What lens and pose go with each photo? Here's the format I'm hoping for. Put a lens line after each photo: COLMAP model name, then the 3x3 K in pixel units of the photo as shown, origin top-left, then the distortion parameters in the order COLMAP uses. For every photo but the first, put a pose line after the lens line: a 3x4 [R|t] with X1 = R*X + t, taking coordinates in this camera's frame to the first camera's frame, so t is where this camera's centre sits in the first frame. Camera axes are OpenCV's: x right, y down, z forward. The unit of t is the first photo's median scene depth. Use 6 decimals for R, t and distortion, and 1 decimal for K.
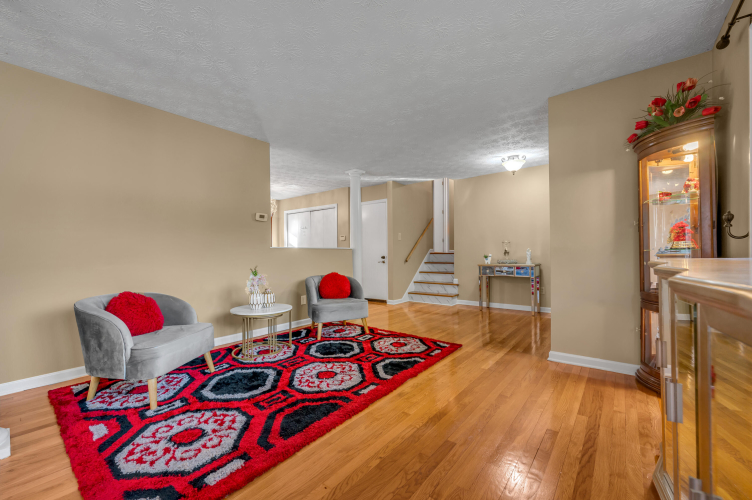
lens RADIAL K [[302.5, 0, 376.3], [0, 302.5, 260.6], [0, 0, 1]] dist [0.000085, 0.000066]
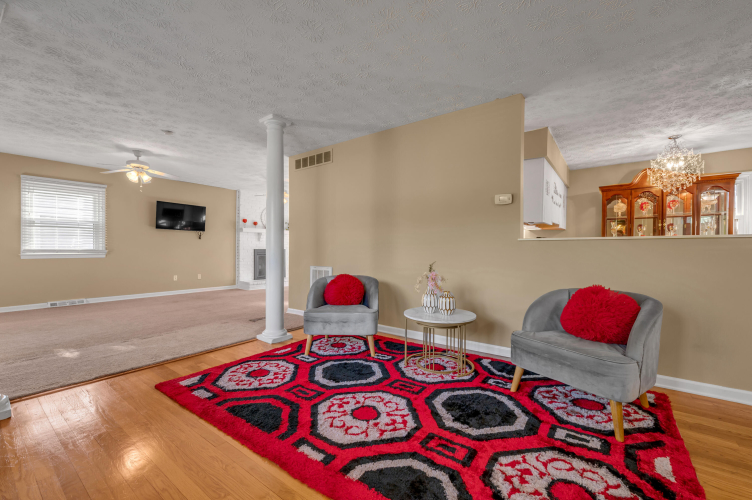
lens RADIAL K [[310.3, 0, 376.0], [0, 310.3, 250.0], [0, 0, 1]] dist [-0.000802, -0.000004]
pose [[0.034574, 0.009397, -0.999358, 0.548271], [-0.022237, 0.999715, 0.008631, -0.025153], [0.999155, 0.021924, 0.034773, 0.925854]]
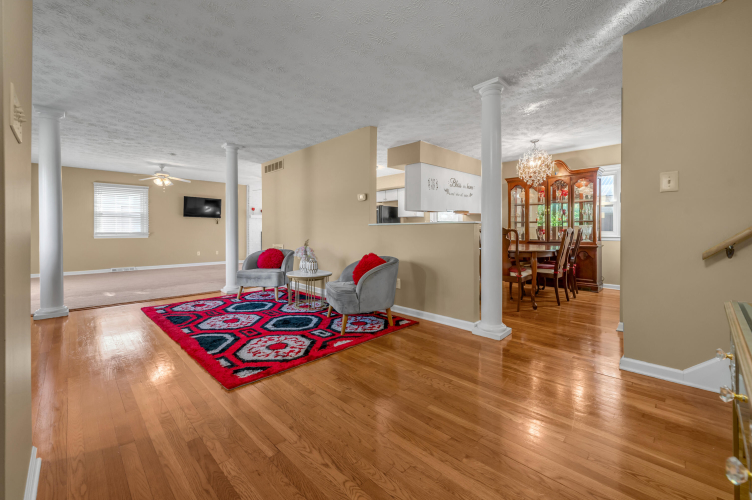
lens RADIAL K [[307.0, 0, 379.3], [0, 307.0, 232.0], [0, 0, 1]] dist [-0.001365, -0.000030]
pose [[-0.111034, 0.009257, -0.993773, 1.046922], [-0.017519, 0.999783, 0.011271, -0.043797], [0.993662, 0.018661, -0.110848, 1.684583]]
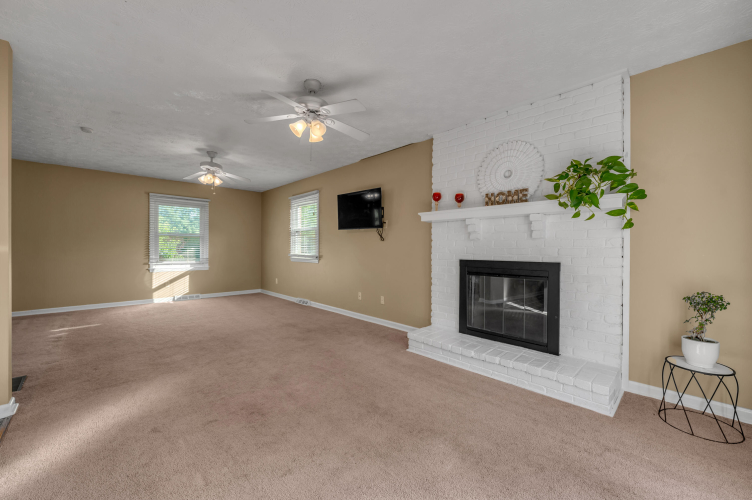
lens RADIAL K [[298.2, 0, 376.0], [0, 298.2, 250.0], [0, 0, 1]] dist [0.000772, 0.000112]
pose [[-0.991416, 0.002318, 0.130728, -2.309502], [0.005765, 0.999645, 0.025997, -0.052704], [-0.130621, 0.026528, -0.991077, 1.104712]]
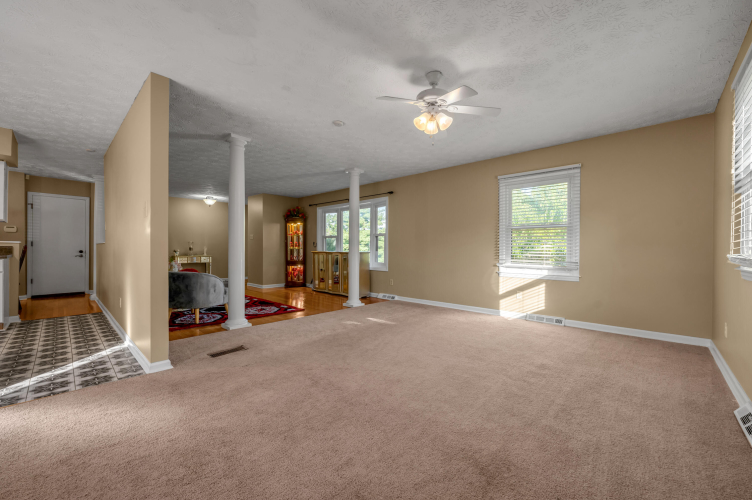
lens RADIAL K [[298.2, 0, 376.0], [0, 298.2, 250.0], [0, 0, 1]] dist [0.000772, 0.000112]
pose [[0.074338, 0.005952, 0.997215, -2.170470], [0.013497, 0.999885, -0.006974, 0.009239], [-0.997142, 0.013978, 0.074249, -0.238626]]
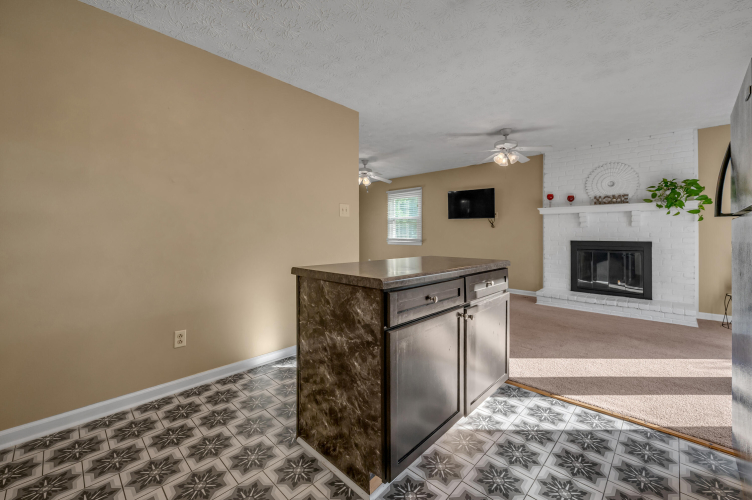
lens RADIAL K [[304.5, 0, 378.1], [0, 304.5, 234.1], [0, 0, 1]] dist [-0.000379, -0.000085]
pose [[-0.995928, 0.004662, 0.090037, -1.515760], [0.006427, 0.999793, 0.019330, -0.061190], [-0.089928, 0.019830, -0.995751, 1.754875]]
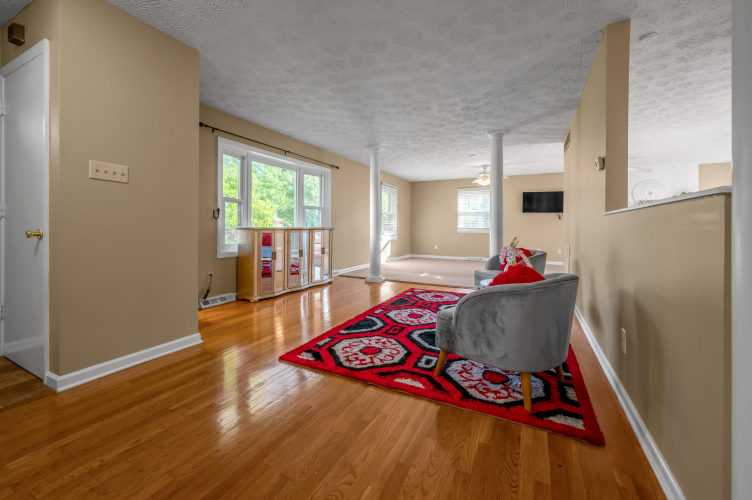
lens RADIAL K [[309.5, 0, 376.2], [0, 309.5, 226.5], [0, 0, 1]] dist [-0.001120, -0.000133]
pose [[-0.979351, -0.001409, -0.202160, 0.262305], [-0.005505, 0.999791, 0.019703, -0.042122], [0.202090, 0.020409, -0.979154, 2.152283]]
